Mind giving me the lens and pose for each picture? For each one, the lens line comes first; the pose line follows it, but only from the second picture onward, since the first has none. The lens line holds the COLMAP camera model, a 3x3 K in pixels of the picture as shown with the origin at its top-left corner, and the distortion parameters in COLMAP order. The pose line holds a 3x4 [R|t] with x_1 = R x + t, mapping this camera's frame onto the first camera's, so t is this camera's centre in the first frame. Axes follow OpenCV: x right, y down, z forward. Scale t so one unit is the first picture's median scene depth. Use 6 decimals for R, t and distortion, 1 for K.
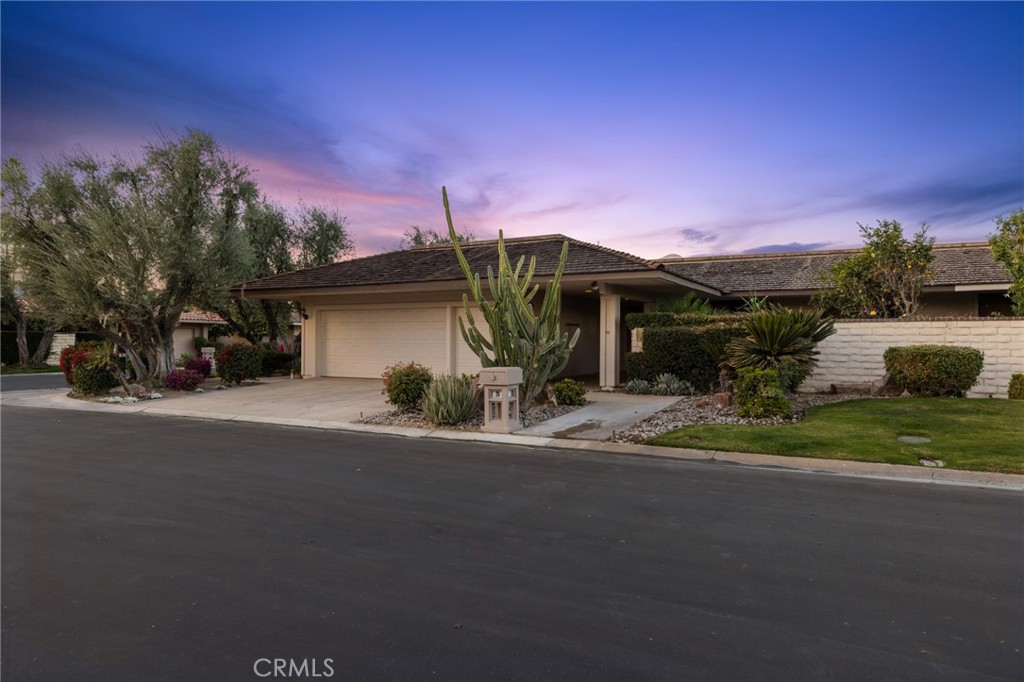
lens RADIAL K [[650.0, 0, 512.0], [0, 650.0, 341.0], [0, 0, 1]] dist [0.004622, 0.000061]
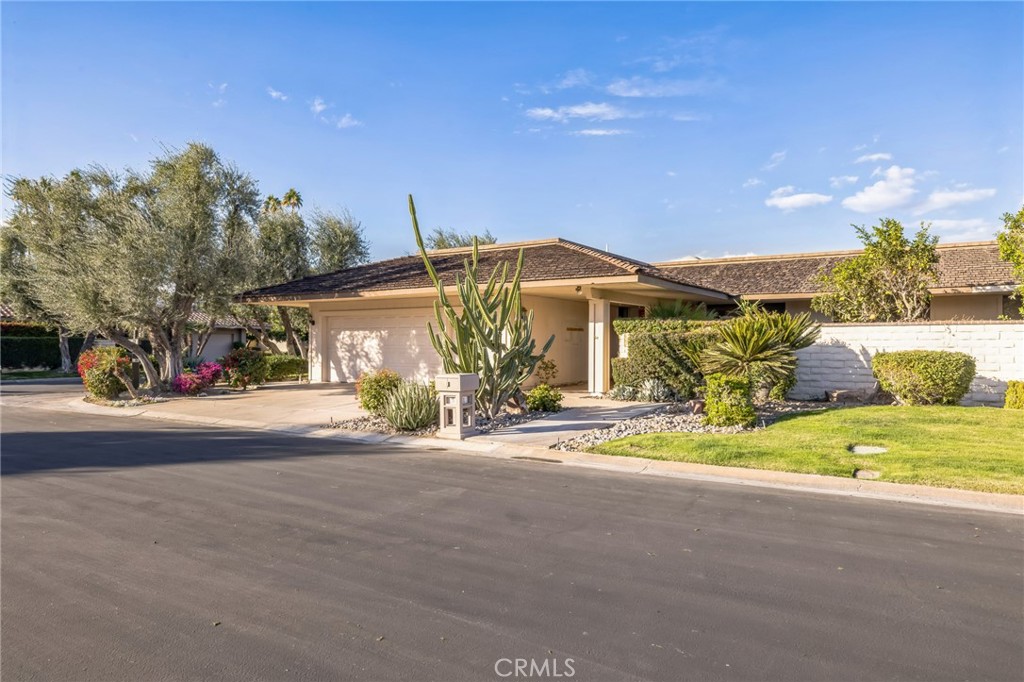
lens RADIAL K [[660.1, 0, 512.0], [0, 660.1, 341.0], [0, 0, 1]] dist [-0.001715, -0.000448]
pose [[0.996703, -0.002592, -0.081101, 0.108358], [0.002157, 0.999983, -0.005452, -0.003140], [0.081114, 0.005259, 0.996691, -0.007145]]
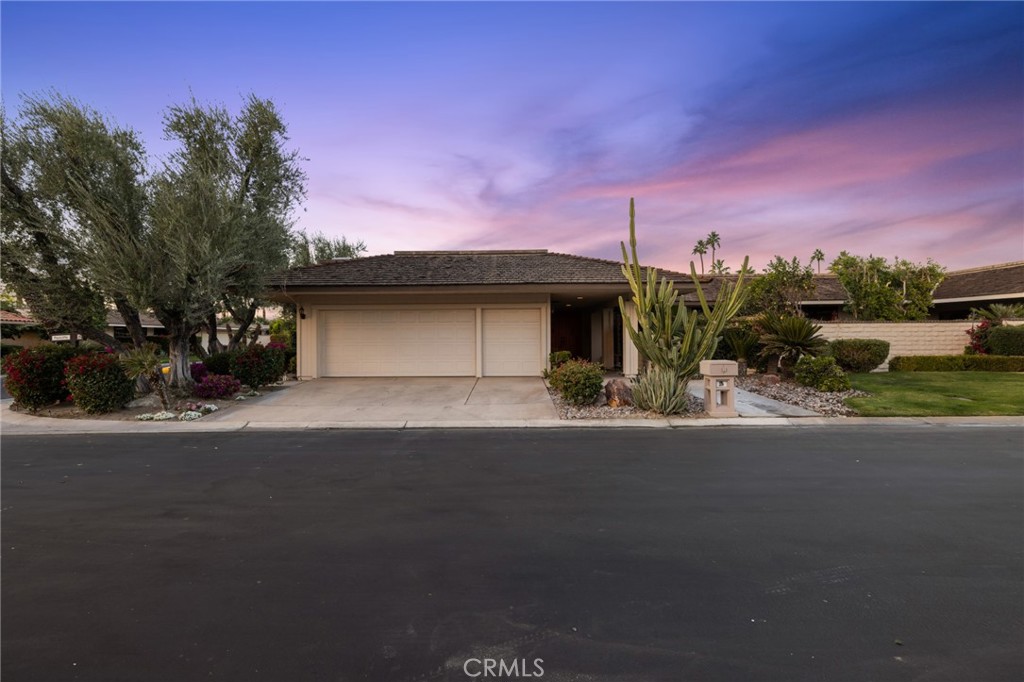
lens RADIAL K [[513.7, 0, 512.0], [0, 513.7, 341.0], [0, 0, 1]] dist [0.003170, -0.000288]
pose [[0.892152, -0.010430, 0.451614, -0.533620], [0.009531, 0.999945, 0.004266, -0.001065], [-0.451634, 0.000499, 0.892203, 0.246729]]
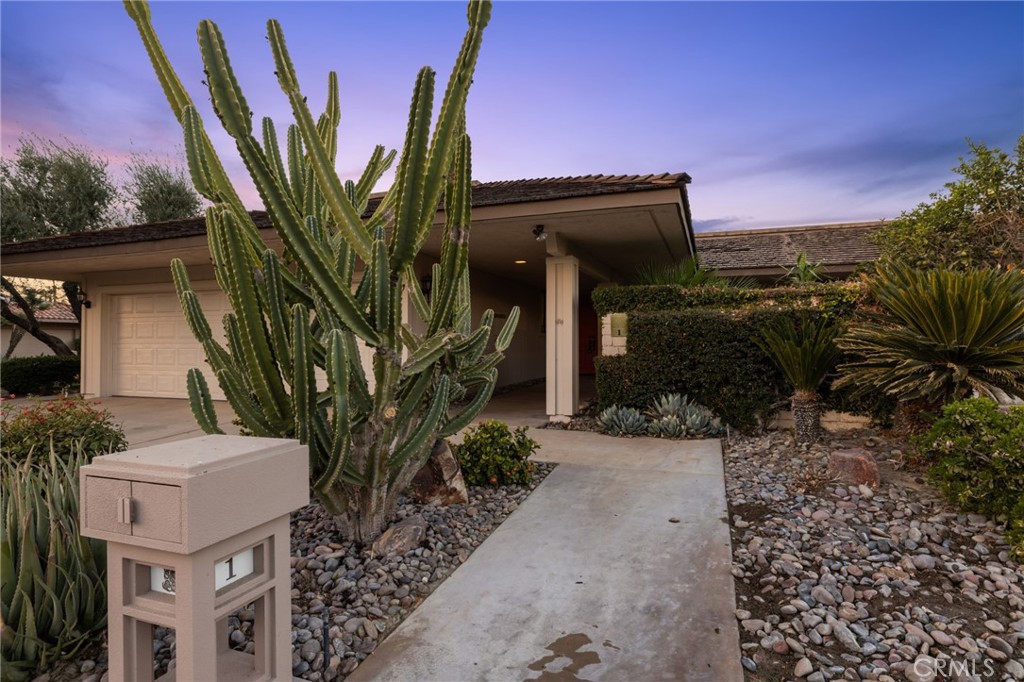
lens RADIAL K [[534.3, 0, 512.0], [0, 534.3, 341.0], [0, 0, 1]] dist [-0.003309, -0.000689]
pose [[0.991200, -0.007805, 0.132145, 0.046279], [0.007896, 0.999969, -0.000167, 0.003982], [-0.132140, 0.001209, 0.991230, 0.575569]]
